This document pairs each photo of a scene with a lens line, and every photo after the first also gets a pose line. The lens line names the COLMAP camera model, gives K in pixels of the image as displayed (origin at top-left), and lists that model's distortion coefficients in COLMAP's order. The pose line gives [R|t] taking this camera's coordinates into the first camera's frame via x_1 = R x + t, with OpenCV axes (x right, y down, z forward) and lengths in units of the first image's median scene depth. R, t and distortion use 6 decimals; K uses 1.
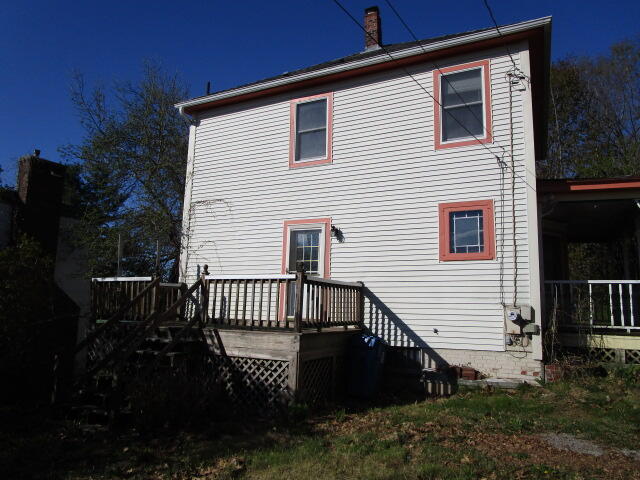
lens RADIAL K [[465.4, 0, 320.0], [0, 465.4, 240.0], [0, 0, 1]] dist [-0.030583, 0.005195]
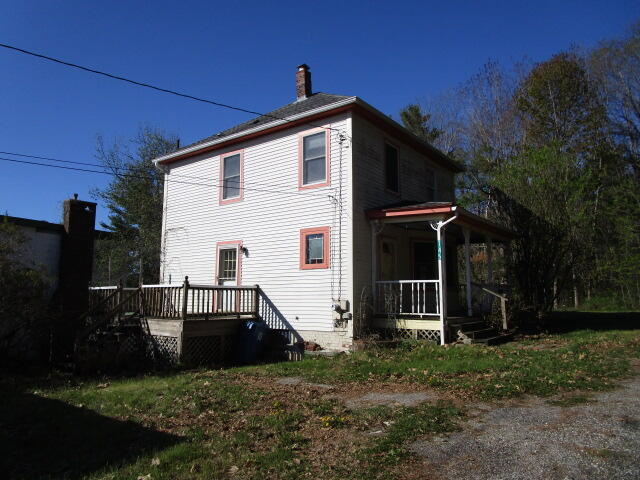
lens RADIAL K [[465.4, 0, 320.0], [0, 465.4, 240.0], [0, 0, 1]] dist [-0.030583, 0.005195]
pose [[0.982856, -0.044975, -0.178803, 0.592352], [0.048708, 0.998676, 0.016543, -0.068535], [0.177822, -0.024969, 0.983746, -0.413745]]
